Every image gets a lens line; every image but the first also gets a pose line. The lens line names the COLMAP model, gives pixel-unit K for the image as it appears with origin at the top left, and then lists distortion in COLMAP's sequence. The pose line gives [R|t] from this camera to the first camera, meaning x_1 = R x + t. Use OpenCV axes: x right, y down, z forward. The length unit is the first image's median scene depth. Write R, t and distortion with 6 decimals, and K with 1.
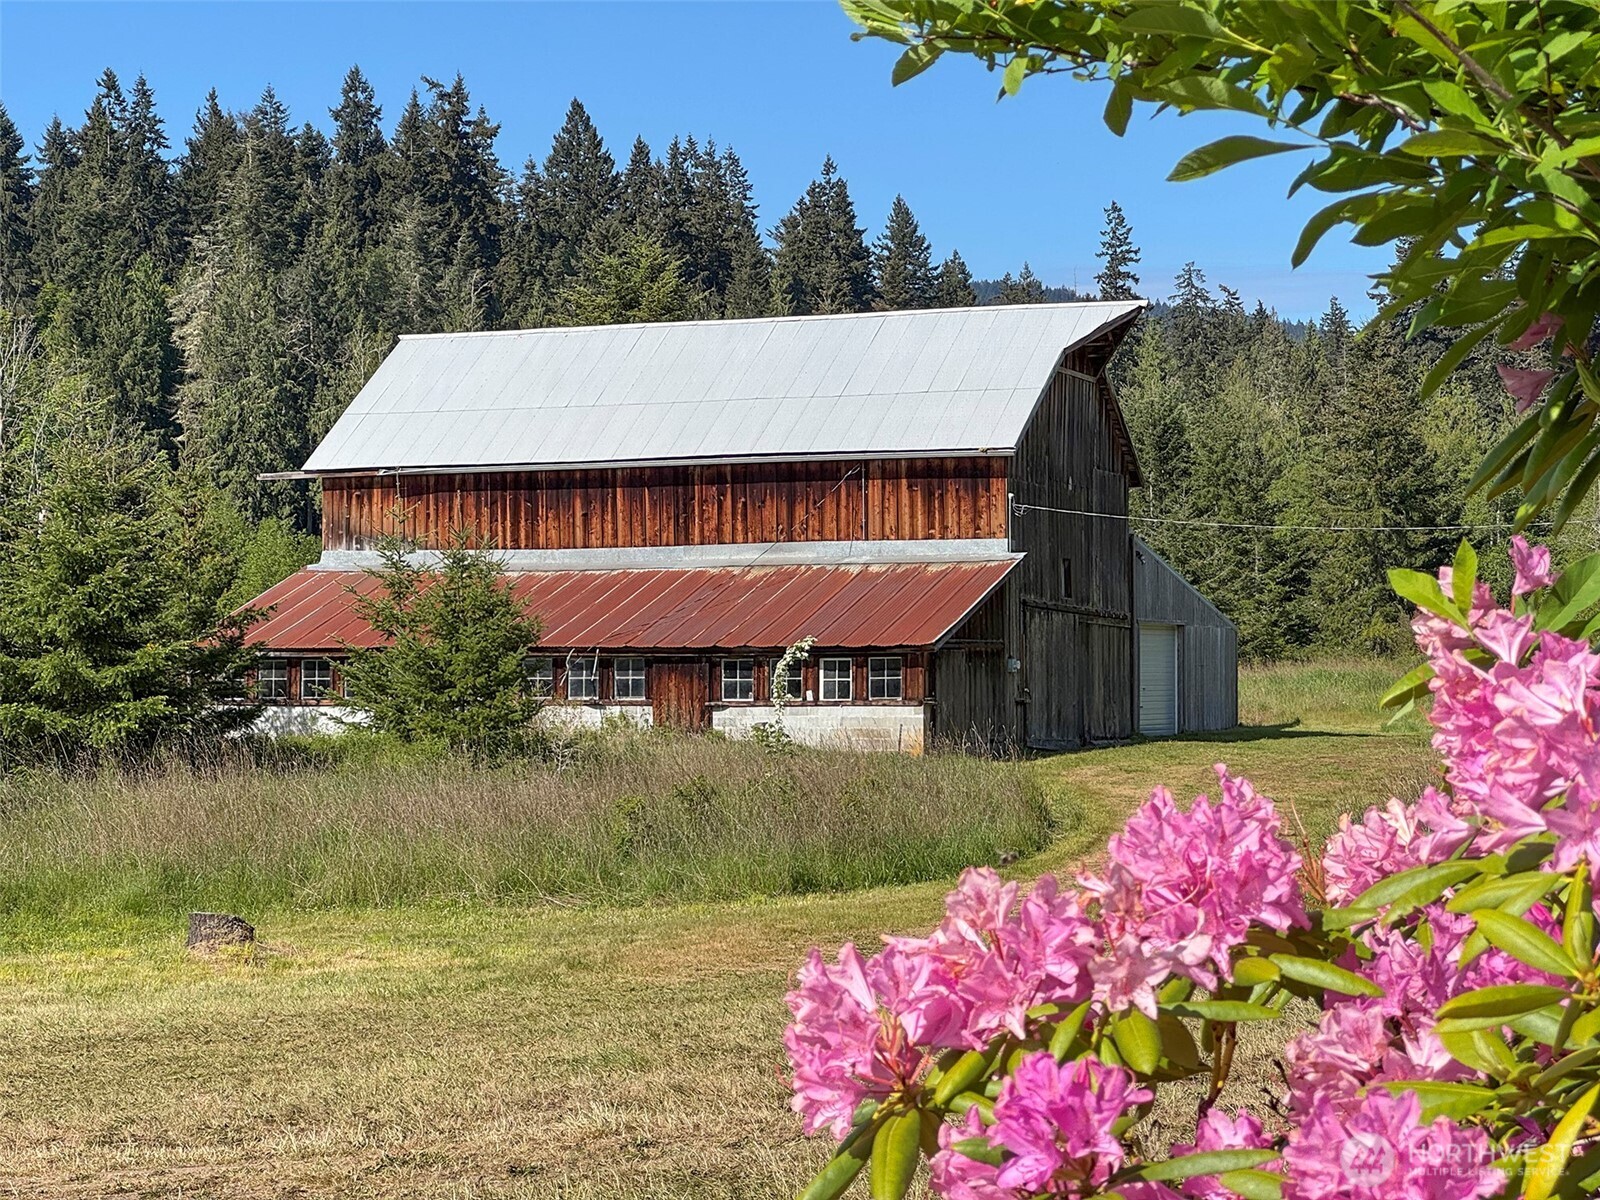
lens RADIAL K [[3579.5, 0, 801.3], [0, 3579.5, 597.6], [0, 0, 1]] dist [0.032043, 0.000000]
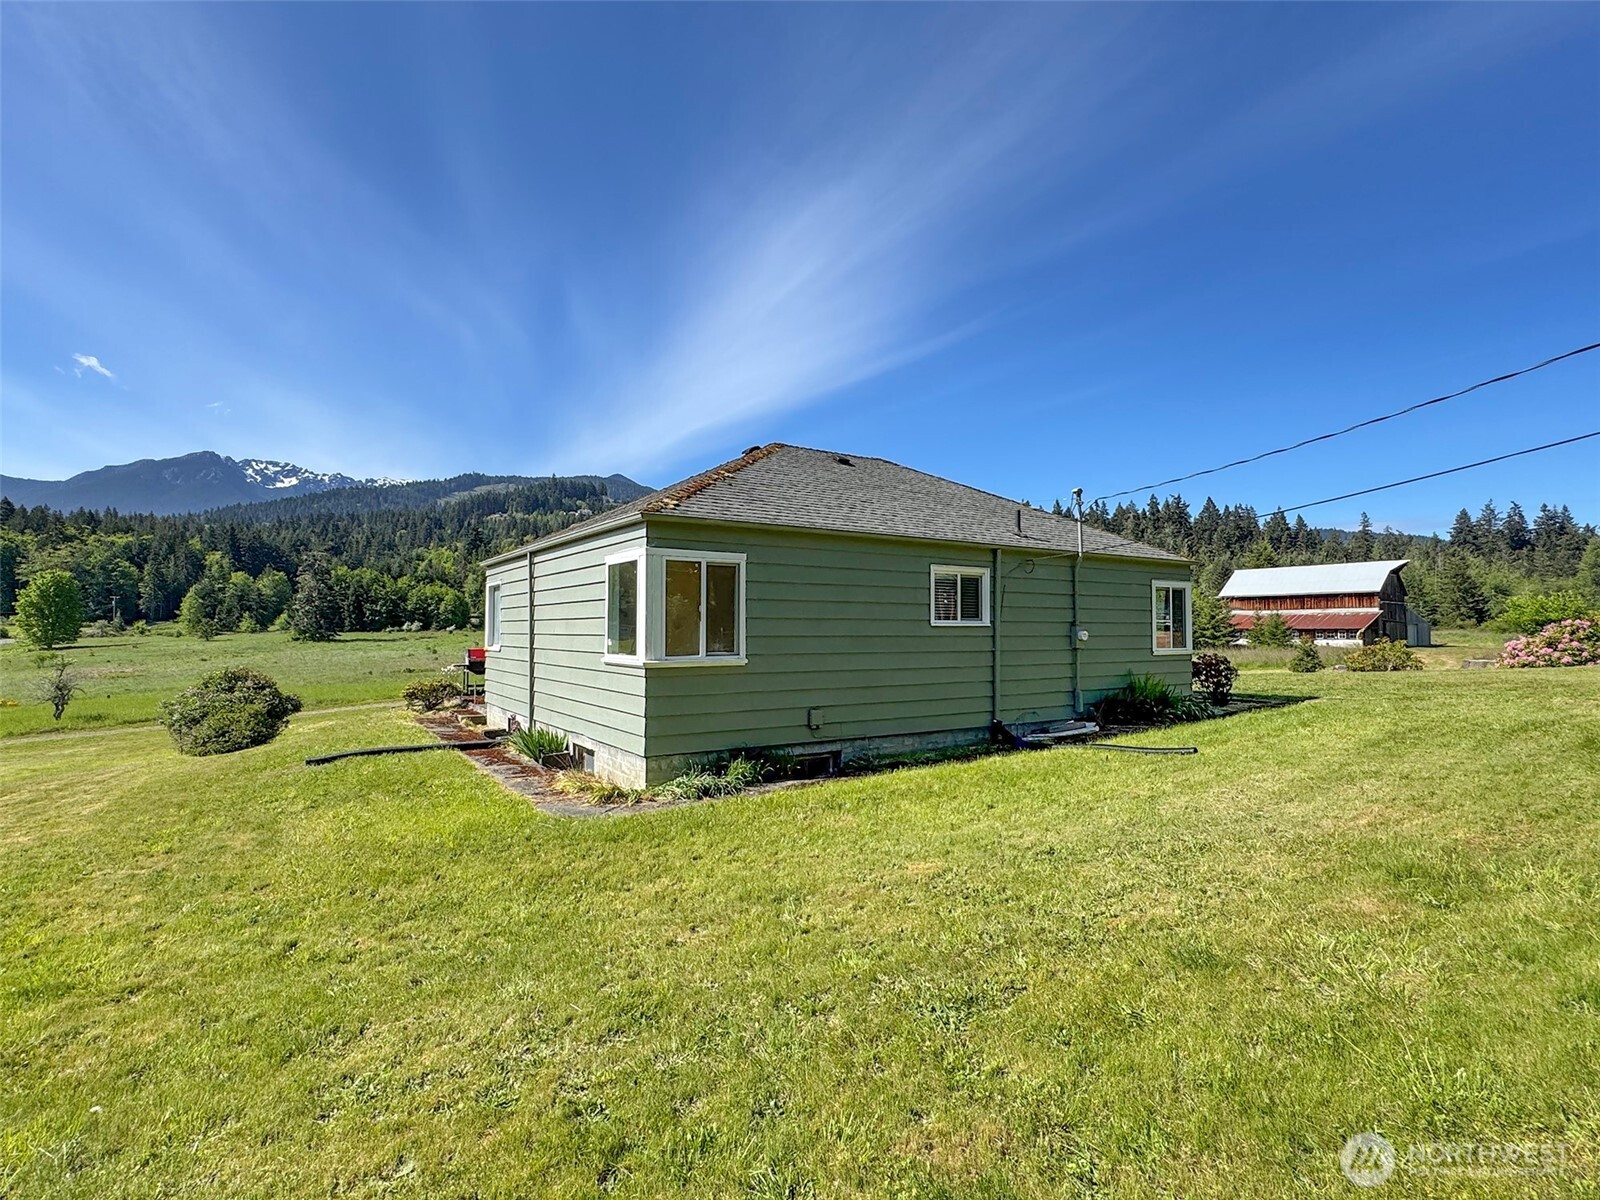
lens RADIAL K [[799.6, 0, 798.7], [0, 799.6, 612.4], [0, 0, 1]] dist [0.000412, 0.001142]
pose [[0.867318, -0.009136, -0.497671, -0.094263], [0.008008, 0.999958, -0.004401, -0.011519], [0.497690, -0.000168, 0.867355, -0.425689]]
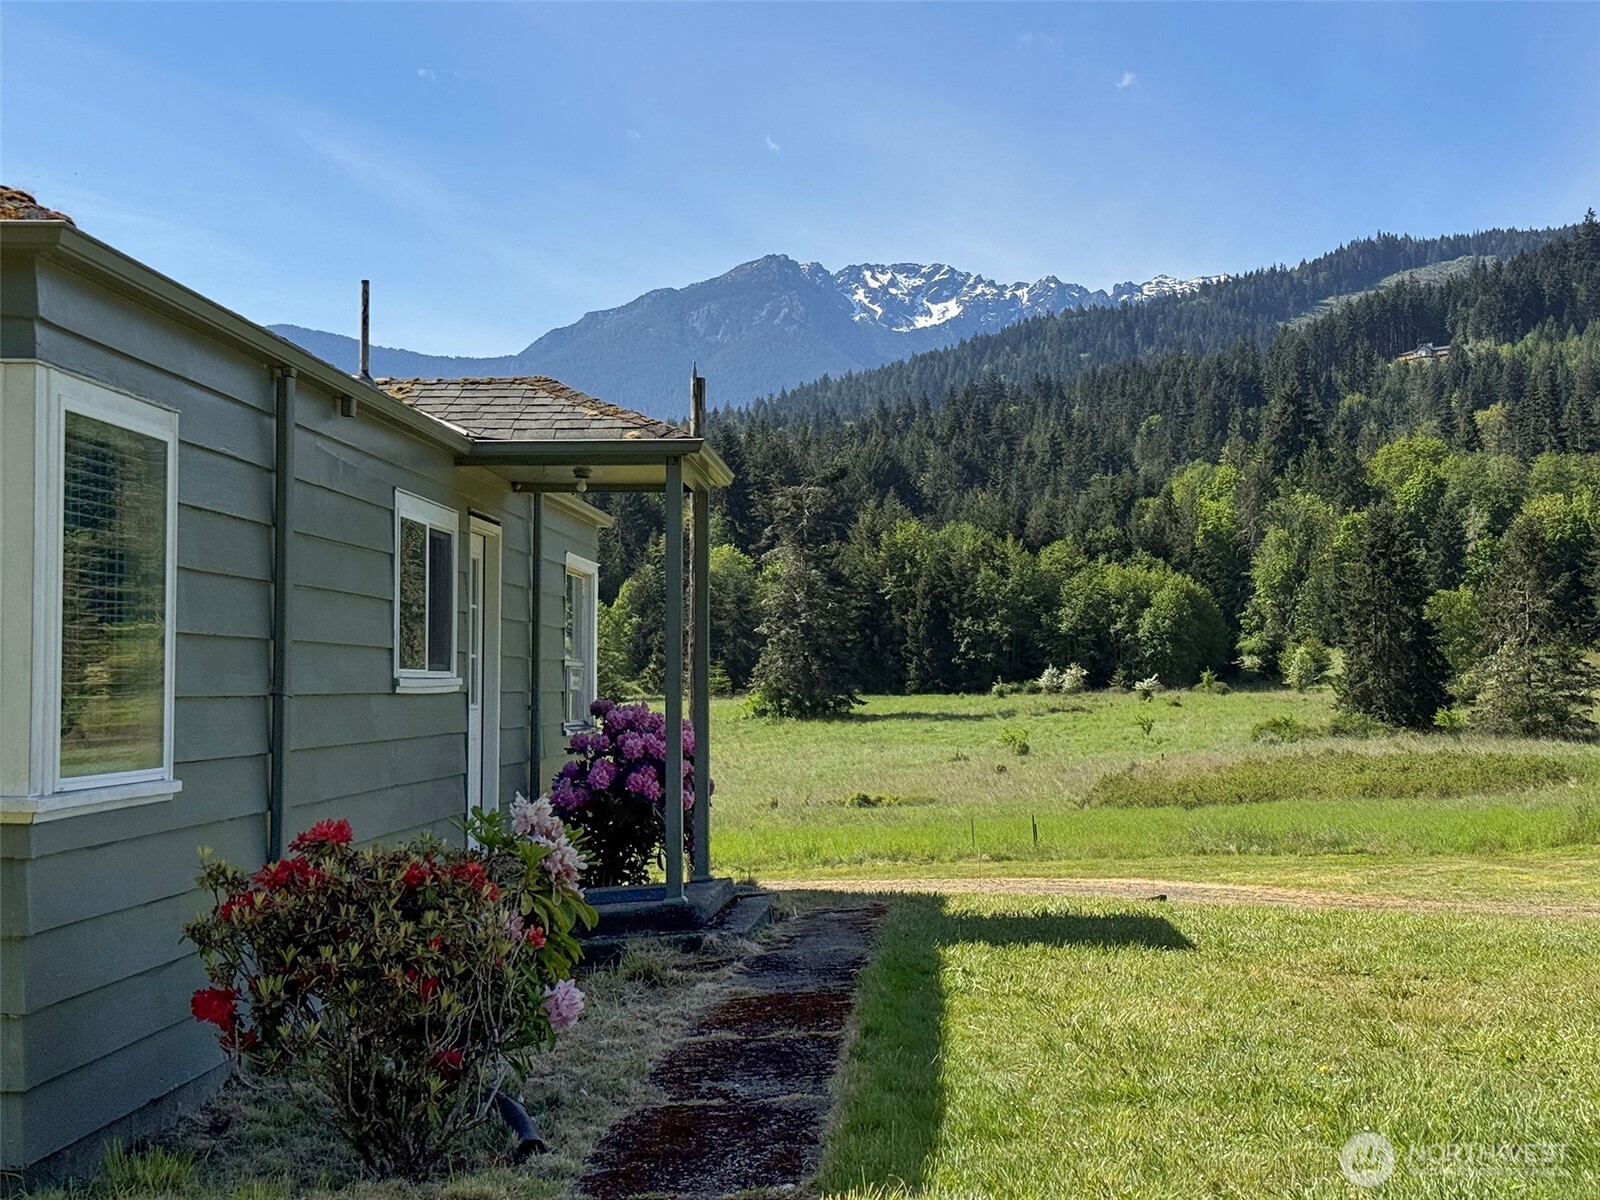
lens RADIAL K [[2416.5, 0, 860.6], [0, 2416.5, 603.2], [0, 0, 1]] dist [0.110868, 0.000000]
pose [[0.427051, -0.031405, -0.903682, 0.015481], [0.018673, 0.999490, -0.025910, -0.005641], [0.904035, -0.005810, 0.427420, -0.199684]]
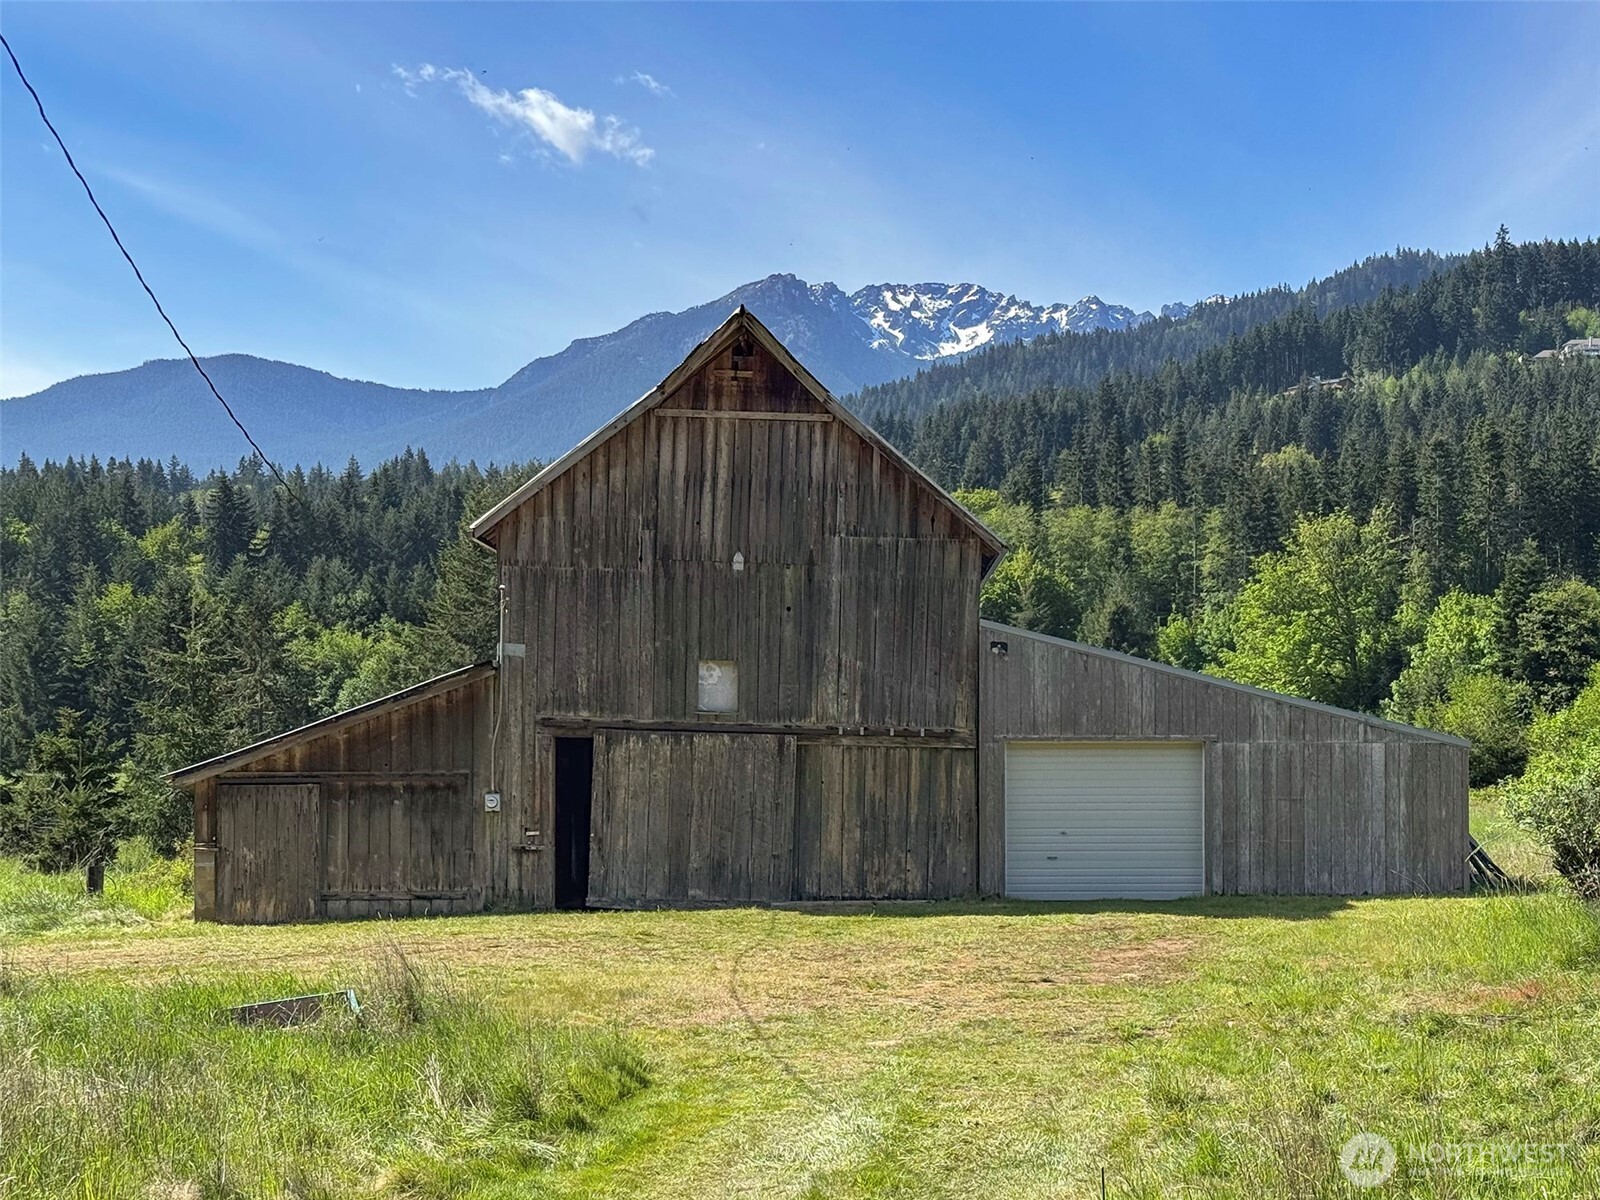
lens RADIAL K [[2688.3, 0, 895.0], [0, 2688.3, 695.1], [0, 0, 1]] dist [0.166736, 0.000000]
pose [[0.408199, -0.020844, -0.912655, 0.674206], [0.020801, 0.999692, -0.013528, 0.004978], [0.912656, -0.013462, 0.408507, 0.824528]]
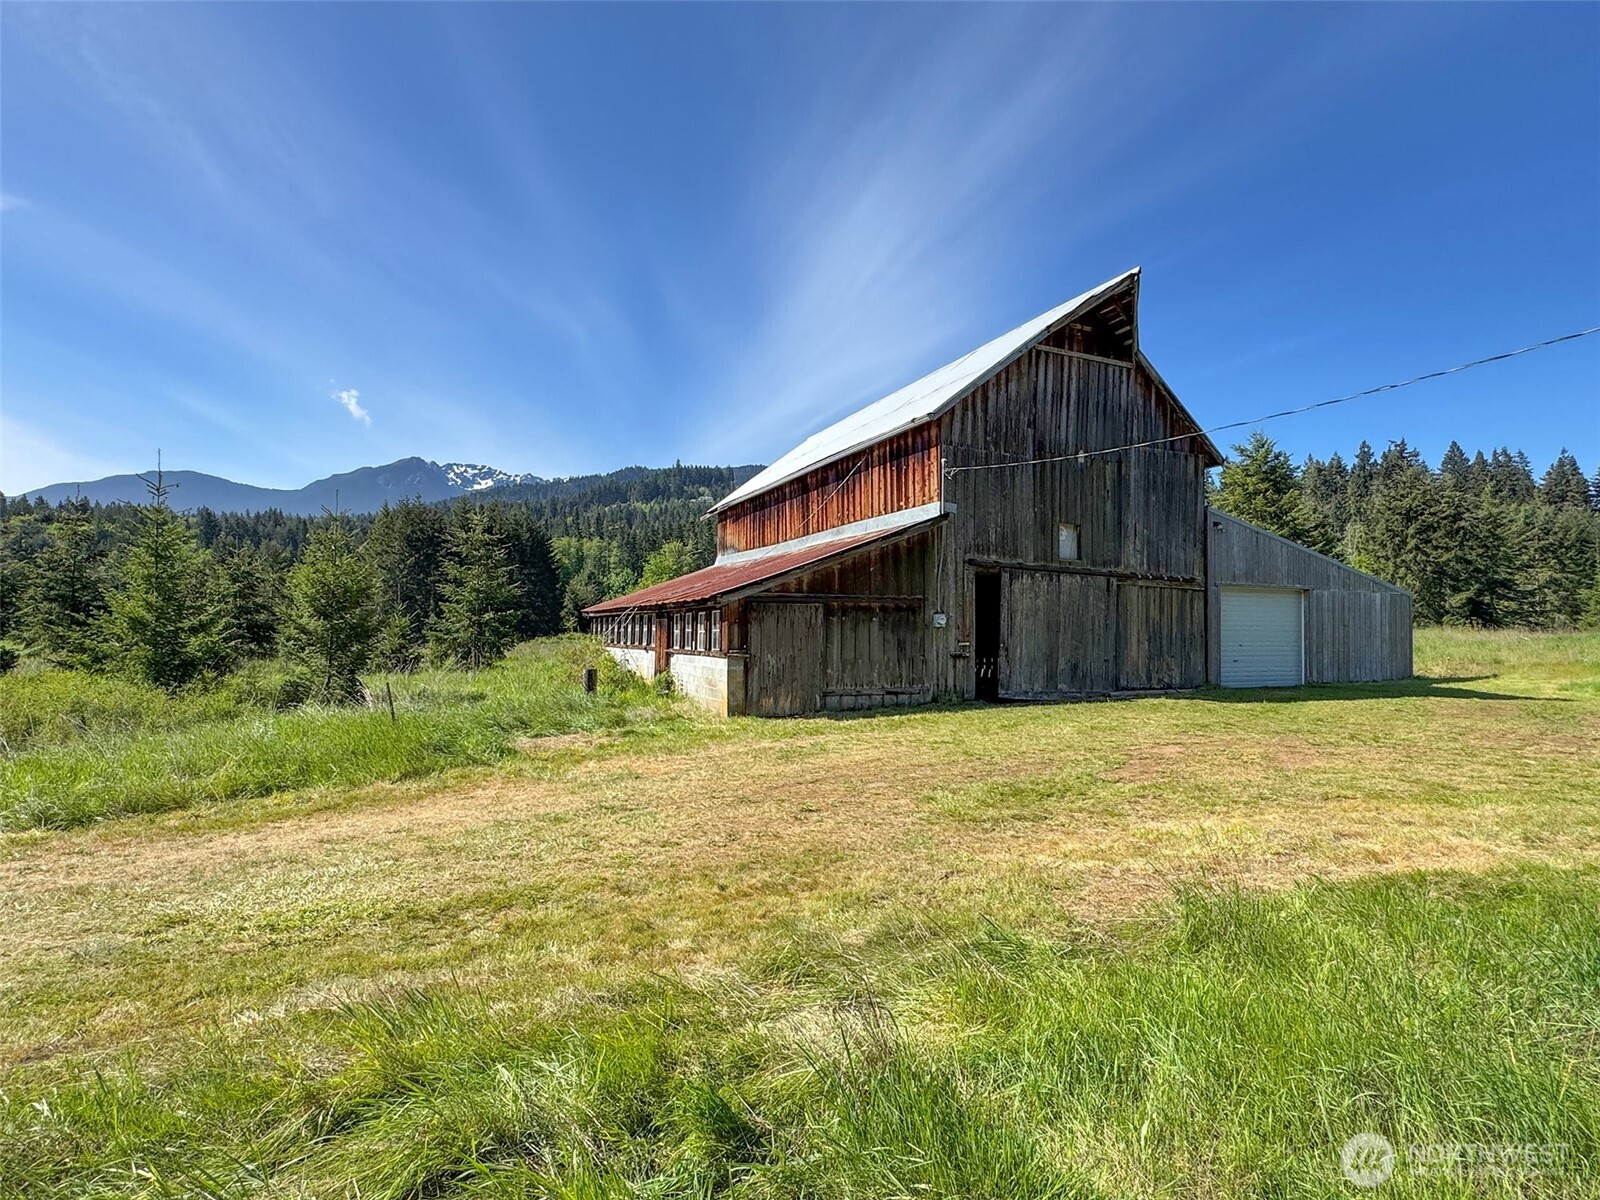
lens RADIAL K [[854.9, 0, 800.6], [0, 854.9, 594.9], [0, 0, 1]] dist [0.003805, -0.003310]
pose [[0.724856, -0.020925, -0.688583, 0.204180], [0.005532, 0.999683, -0.024556, 0.018102], [0.688878, 0.013991, 0.724742, 0.773451]]
